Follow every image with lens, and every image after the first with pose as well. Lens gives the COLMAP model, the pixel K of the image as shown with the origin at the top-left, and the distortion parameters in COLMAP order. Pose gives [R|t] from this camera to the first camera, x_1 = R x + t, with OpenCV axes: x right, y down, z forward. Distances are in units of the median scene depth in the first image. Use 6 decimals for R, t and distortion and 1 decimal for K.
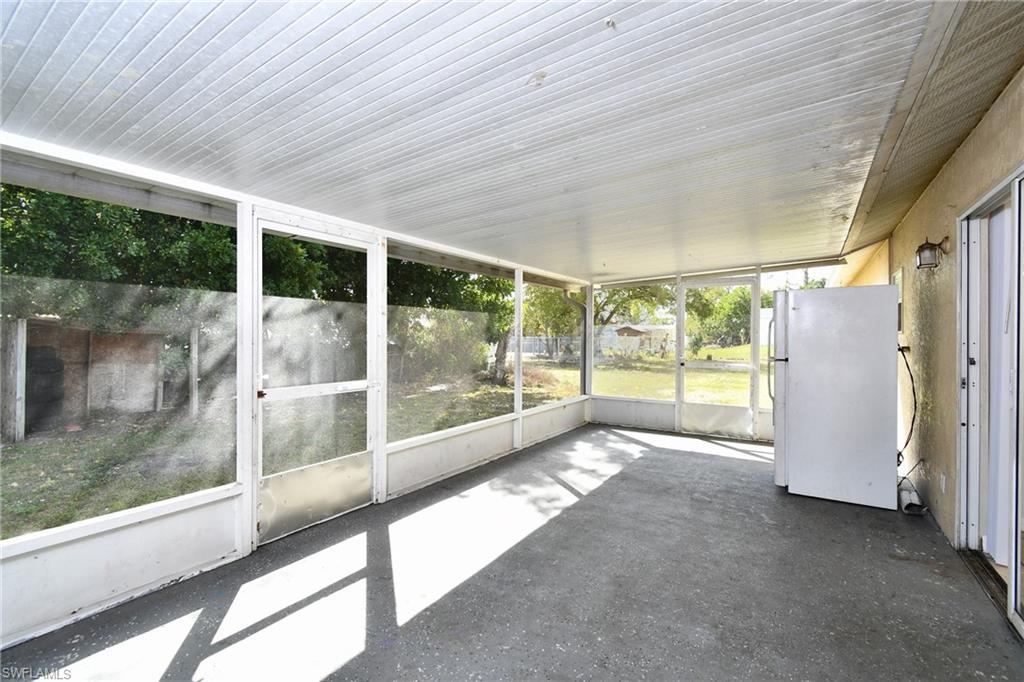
lens RADIAL K [[462.1, 0, 512.0], [0, 462.1, 341.0], [0, 0, 1]] dist [-0.002045, -0.000550]
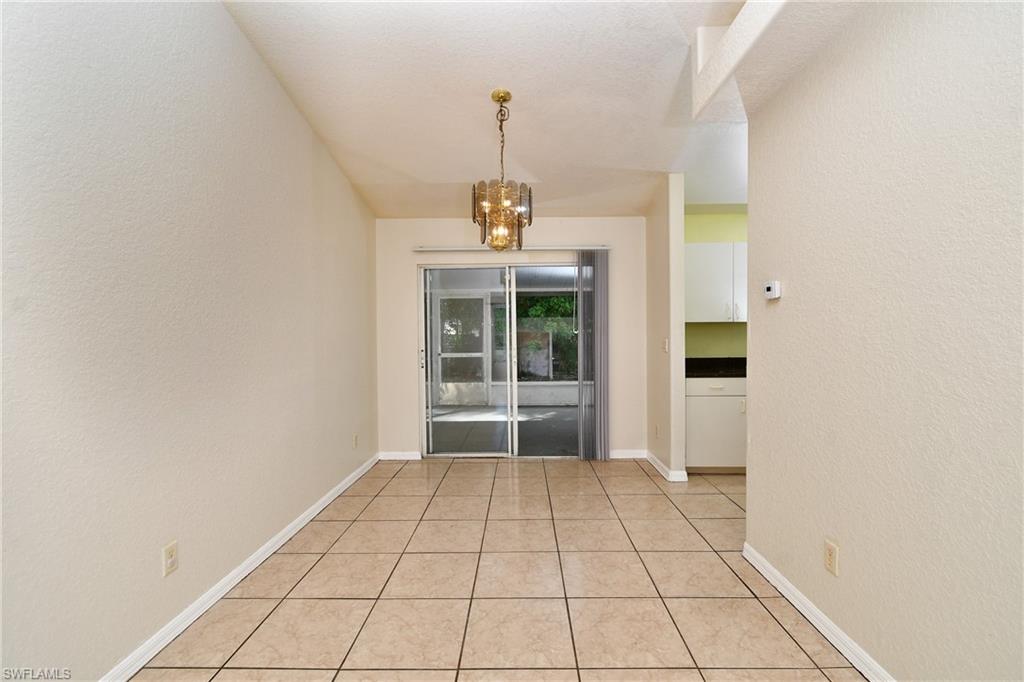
lens RADIAL K [[462.1, 0, 512.0], [0, 462.1, 341.0], [0, 0, 1]] dist [-0.002045, -0.000550]
pose [[0.492457, 0.019117, -0.870127, 2.150738], [0.008779, 0.999599, 0.026931, -0.046356], [0.870292, -0.020901, 0.492092, -0.059342]]
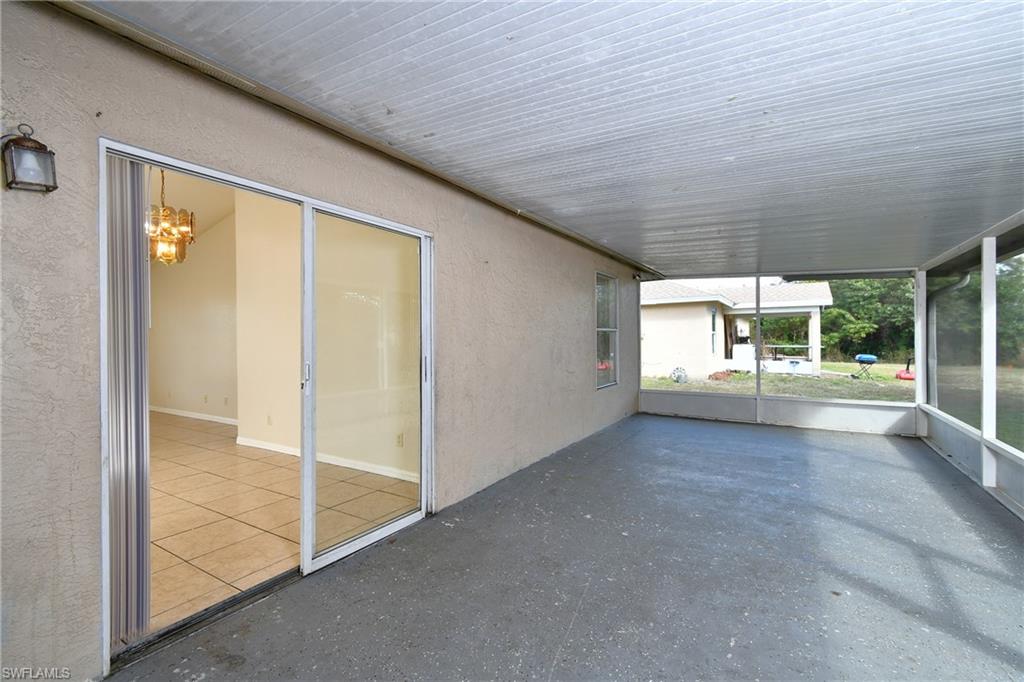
lens RADIAL K [[462.1, 0, 512.0], [0, 462.1, 341.0], [0, 0, 1]] dist [-0.002045, -0.000550]
pose [[-0.999973, 0.001544, 0.007117, 0.389973], [0.001593, 0.999975, 0.006828, 0.001610], [-0.007106, 0.006839, -0.999951, 1.532200]]
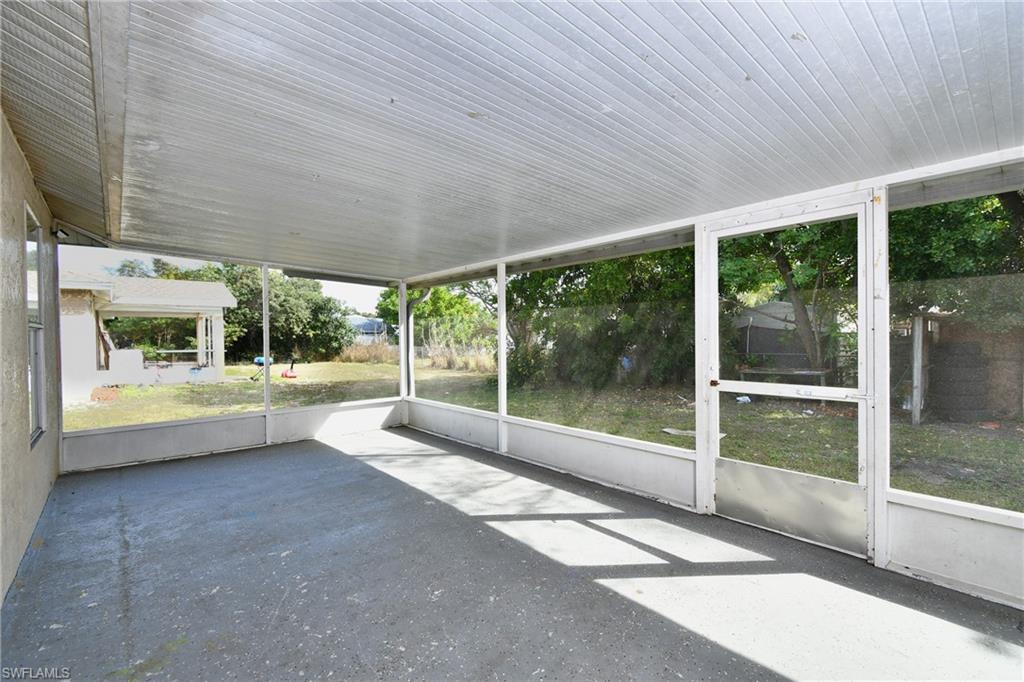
lens RADIAL K [[448.8, 0, 516.1], [0, 448.8, 340.4], [0, 0, 1]] dist [0.009547, -0.000130]
pose [[-0.288045, 0.004451, -0.957607, 0.629599], [0.005590, 0.999980, 0.002966, 0.002324], [0.957601, -0.004498, -0.288064, 0.795528]]
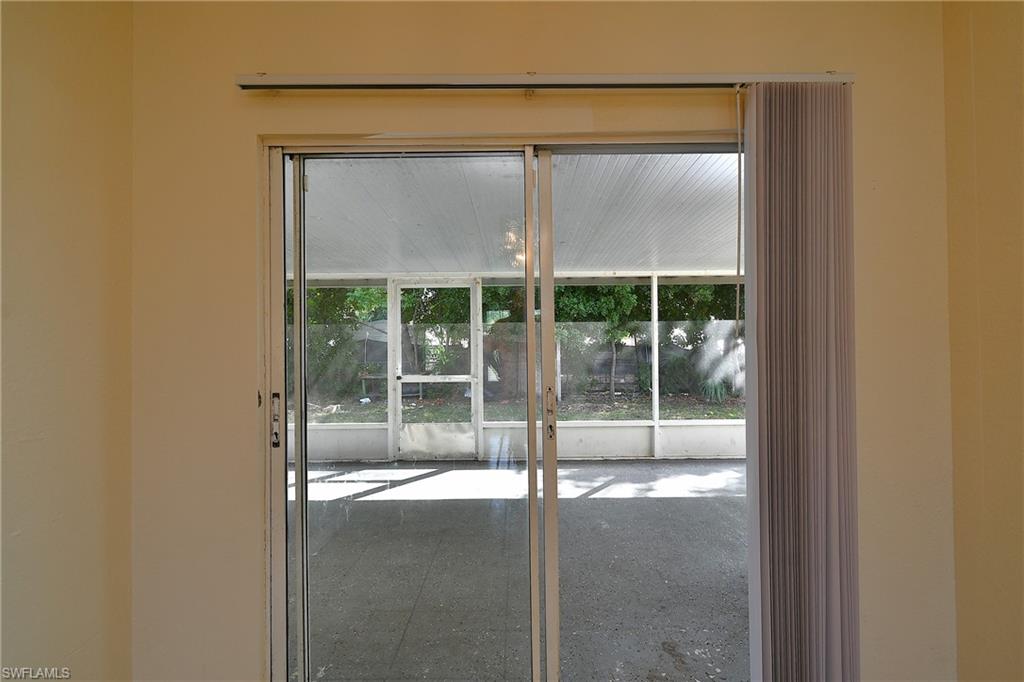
lens RADIAL K [[462.1, 0, 512.0], [0, 462.1, 341.0], [0, 0, 1]] dist [-0.002045, -0.000550]
pose [[0.506395, 0.000639, -0.862301, 1.202561], [0.008451, 0.999948, 0.005704, -0.036615], [0.862260, -0.010175, 0.506364, 0.424684]]
